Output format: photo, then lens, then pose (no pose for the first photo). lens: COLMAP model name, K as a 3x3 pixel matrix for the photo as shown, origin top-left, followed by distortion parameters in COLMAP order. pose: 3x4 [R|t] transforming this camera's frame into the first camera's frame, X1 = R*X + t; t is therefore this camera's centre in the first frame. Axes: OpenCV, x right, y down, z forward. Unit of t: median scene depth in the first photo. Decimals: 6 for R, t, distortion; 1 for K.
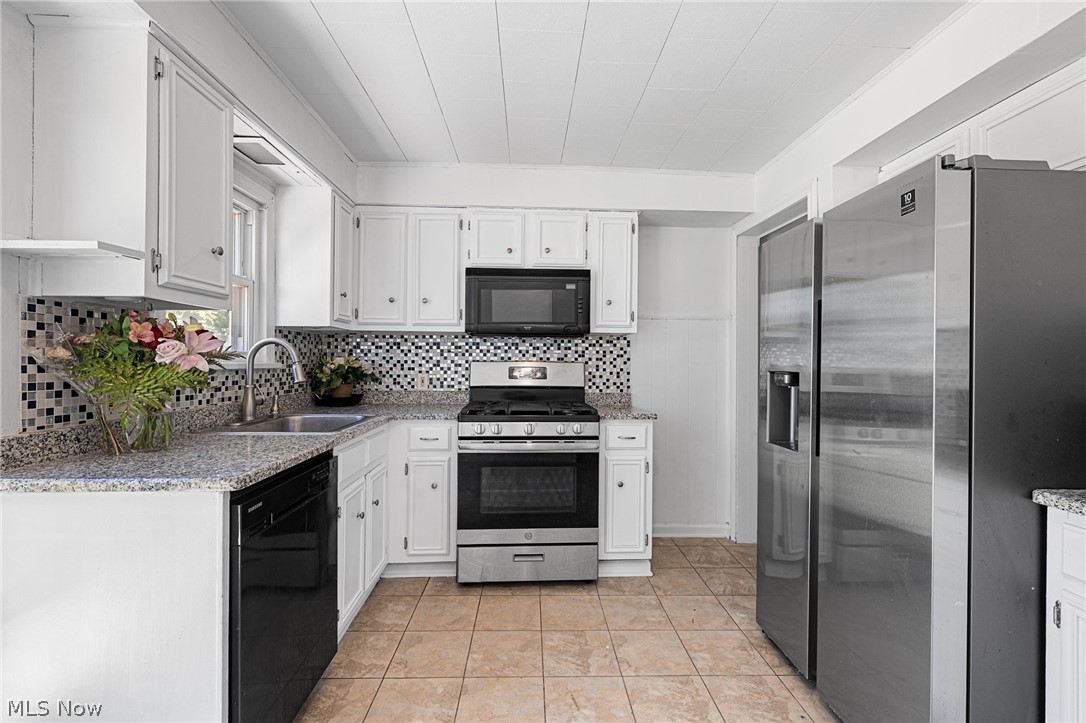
lens RADIAL K [[461.1, 0, 546.0], [0, 461.1, 358.0], [0, 0, 1]] dist [0.001266, 0.000139]
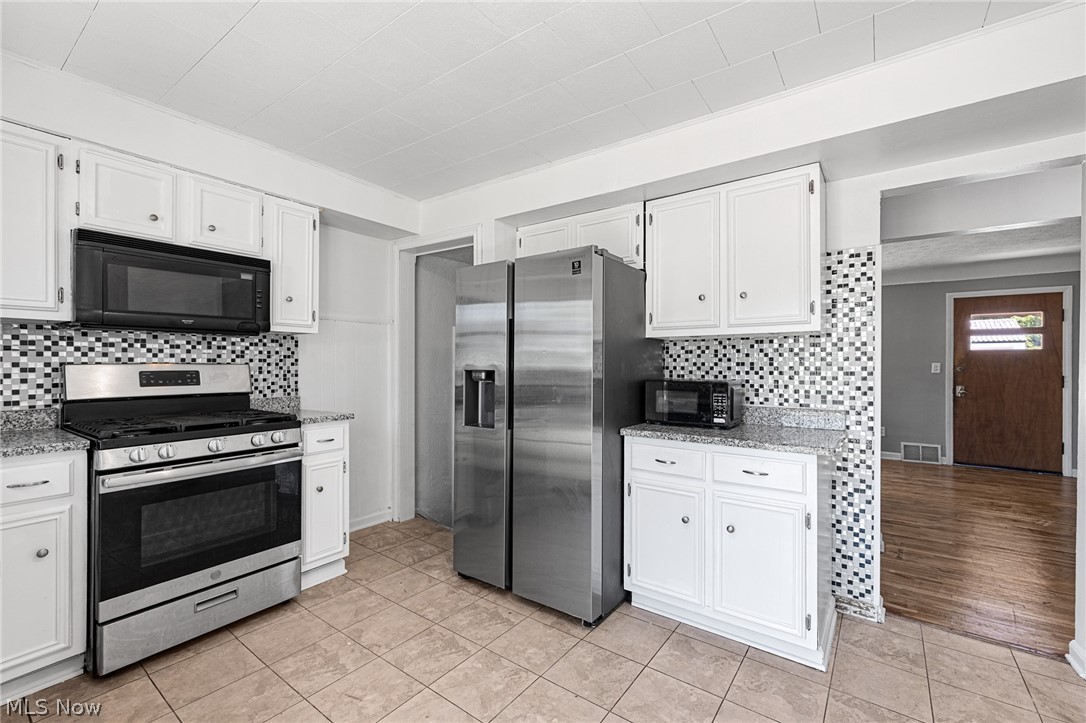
lens RADIAL K [[461.1, 0, 544.8], [0, 461.1, 362.8], [0, 0, 1]] dist [0.001266, 0.000139]
pose [[0.620414, -0.006460, 0.784248, -0.305457], [-0.002828, 0.999941, 0.010474, -0.004404], [-0.784269, -0.008716, 0.620359, 0.026015]]
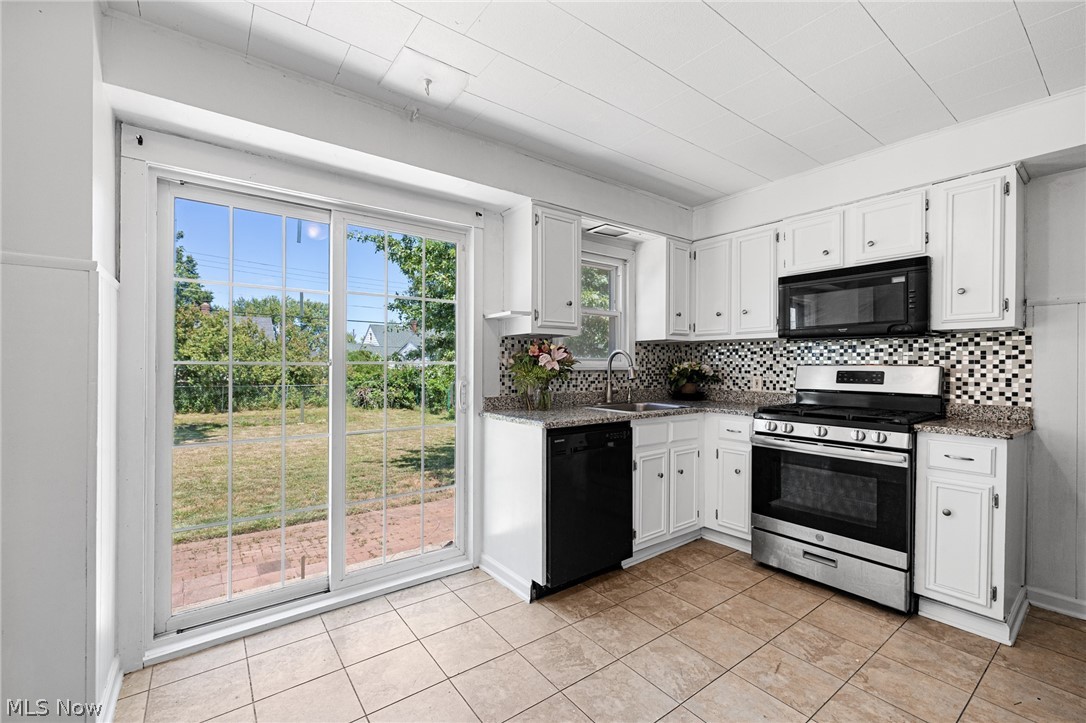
lens RADIAL K [[461.1, 0, 546.3], [0, 461.1, 366.8], [0, 0, 1]] dist [0.001266, 0.000139]
pose [[0.572636, -0.000531, -0.819809, 0.428267], [0.006091, 0.999975, 0.003607, 0.004871], [0.819787, -0.007059, 0.572625, -0.062548]]
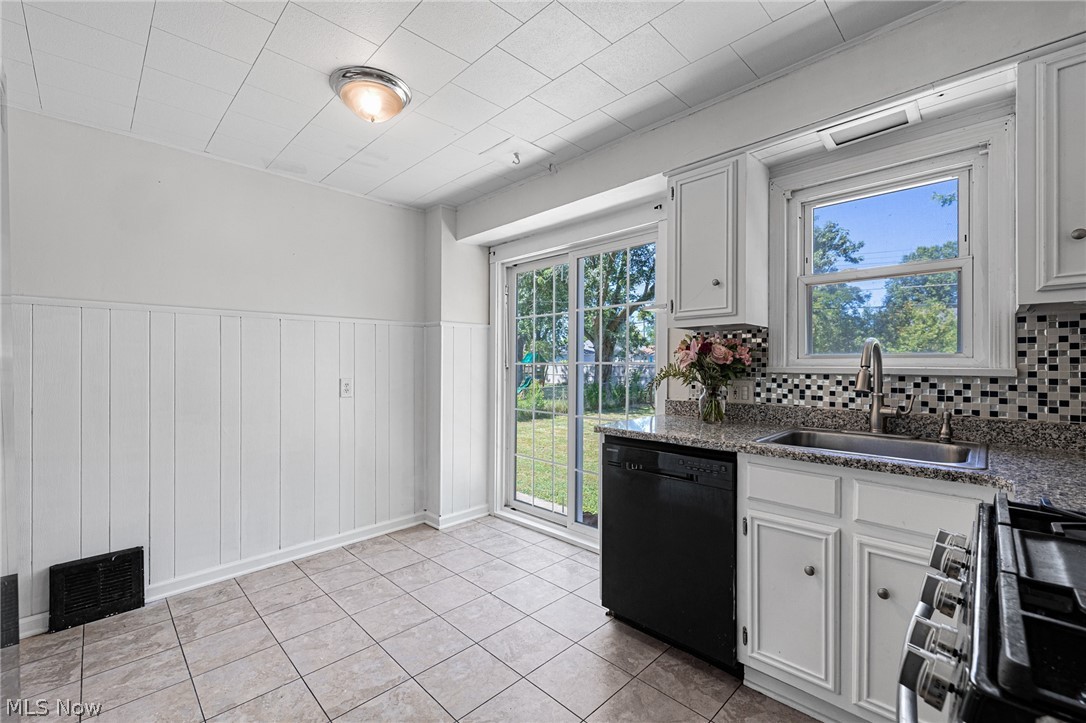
lens RADIAL K [[461.1, 0, 542.0], [0, 461.1, 361.1], [0, 0, 1]] dist [0.001266, 0.000139]
pose [[-0.740496, -0.006542, -0.672029, 0.338877], [0.000784, 0.999944, -0.010598, 0.006233], [0.672060, -0.008374, -0.740449, 0.992707]]
